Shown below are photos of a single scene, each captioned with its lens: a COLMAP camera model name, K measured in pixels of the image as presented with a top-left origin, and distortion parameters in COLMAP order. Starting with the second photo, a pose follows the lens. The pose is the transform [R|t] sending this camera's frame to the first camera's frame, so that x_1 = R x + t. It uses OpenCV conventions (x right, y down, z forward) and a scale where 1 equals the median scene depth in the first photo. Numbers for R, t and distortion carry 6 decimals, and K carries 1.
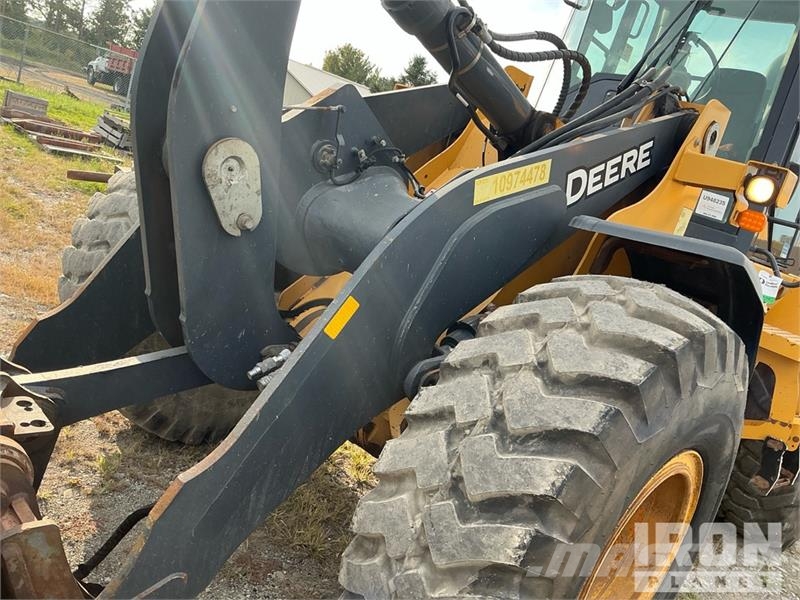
lens RADIAL K [[665.1, 0, 400.0], [0, 665.1, 300.0], [0, 0, 1]] dist [0.132066, -0.273772]
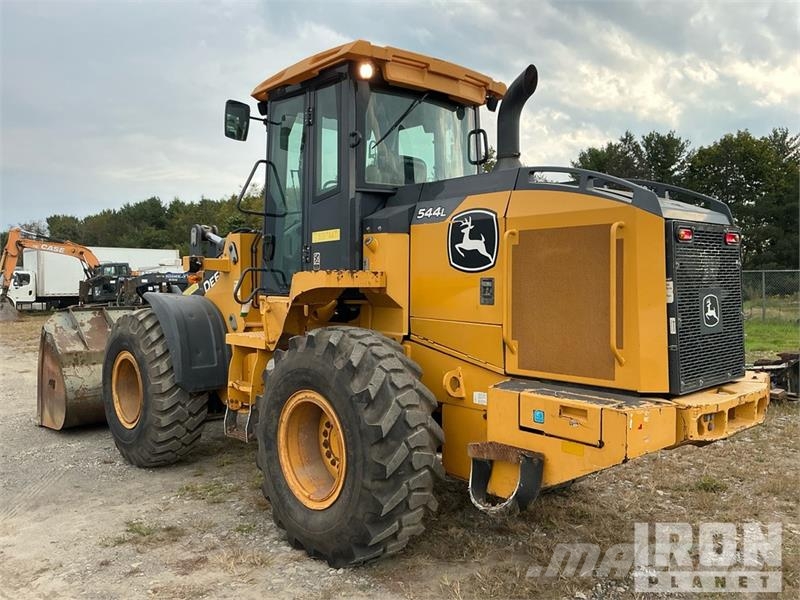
lens RADIAL K [[696.0, 0, 400.0], [0, 696.0, 300.0], [0, 0, 1]] dist [0.125869, -0.183602]
pose [[-0.054356, -0.266829, -0.962210, 2.984969], [-0.230462, 0.940969, -0.247920, 0.422116], [0.971562, 0.208277, -0.112642, 2.086843]]
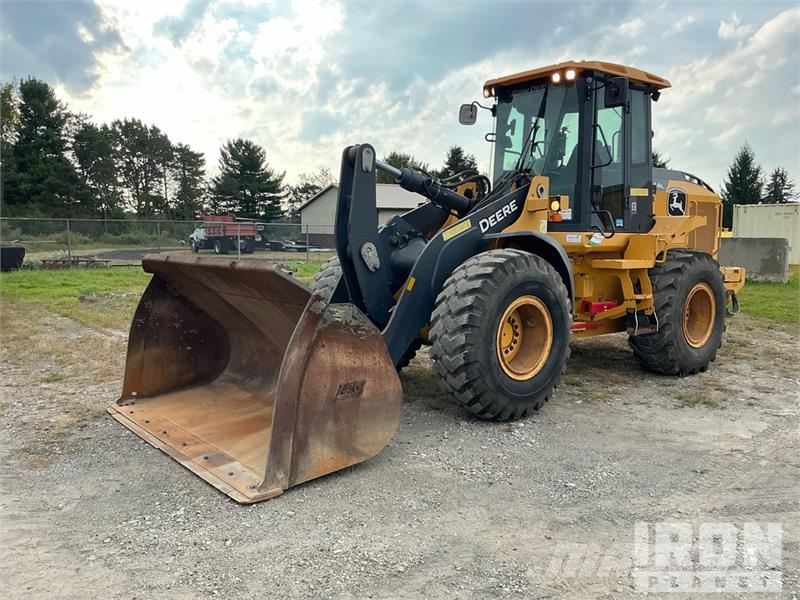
lens RADIAL K [[665.1, 0, 400.0], [0, 665.1, 300.0], [0, 0, 1]] dist [0.132066, -0.273772]
pose [[0.953310, -0.274980, -0.124848, 0.185019], [0.256568, 0.955518, -0.145458, 0.419238], [0.159292, 0.106634, 0.981456, -1.651796]]
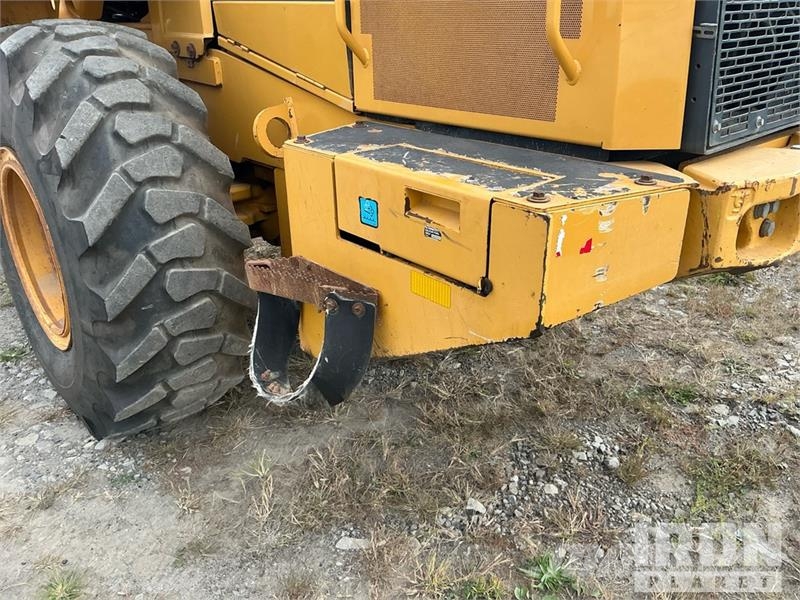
lens RADIAL K [[665.1, 0, 400.0], [0, 665.1, 300.0], [0, 0, 1]] dist [0.132066, -0.273772]
pose [[-0.094448, 0.106665, -0.989799, 2.060388], [-0.221093, 0.967167, 0.125324, 0.207831], [0.970669, 0.230674, -0.067764, 2.351948]]
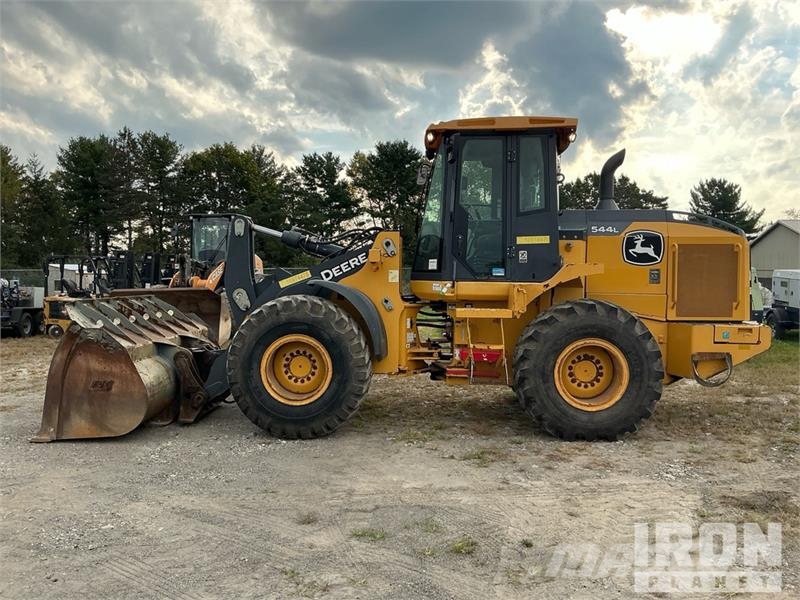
lens RADIAL K [[665.1, 0, 400.0], [0, 665.1, 300.0], [0, 0, 1]] dist [0.132066, -0.273772]
pose [[0.653905, -0.263999, -0.709022, 2.682808], [0.037302, 0.947255, -0.318301, 0.961796], [0.755657, 0.181691, 0.629263, -0.725733]]
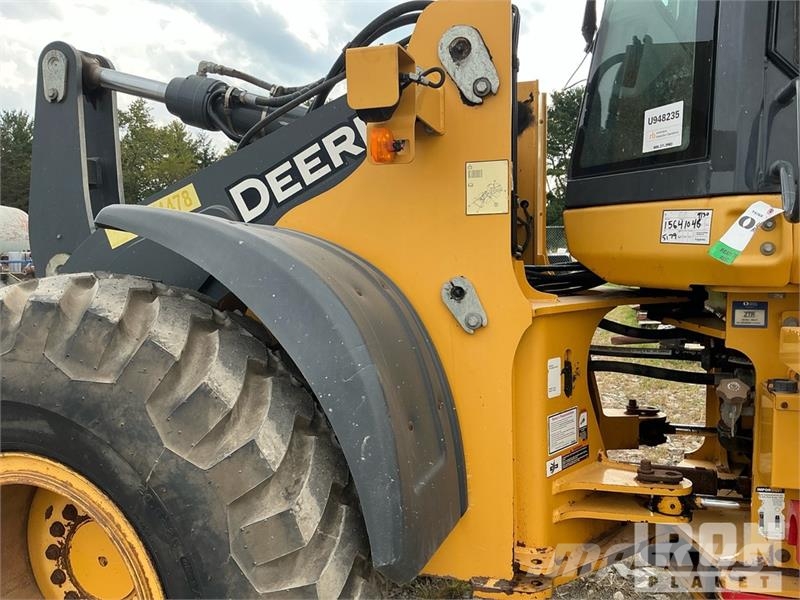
lens RADIAL K [[665.1, 0, 400.0], [0, 665.1, 300.0], [0, 0, 1]] dist [0.132066, -0.273772]
pose [[0.445637, -0.232127, -0.864595, 1.066844], [-0.032225, 0.961012, -0.274623, 0.196206], [0.894634, 0.150243, 0.420782, 0.800524]]
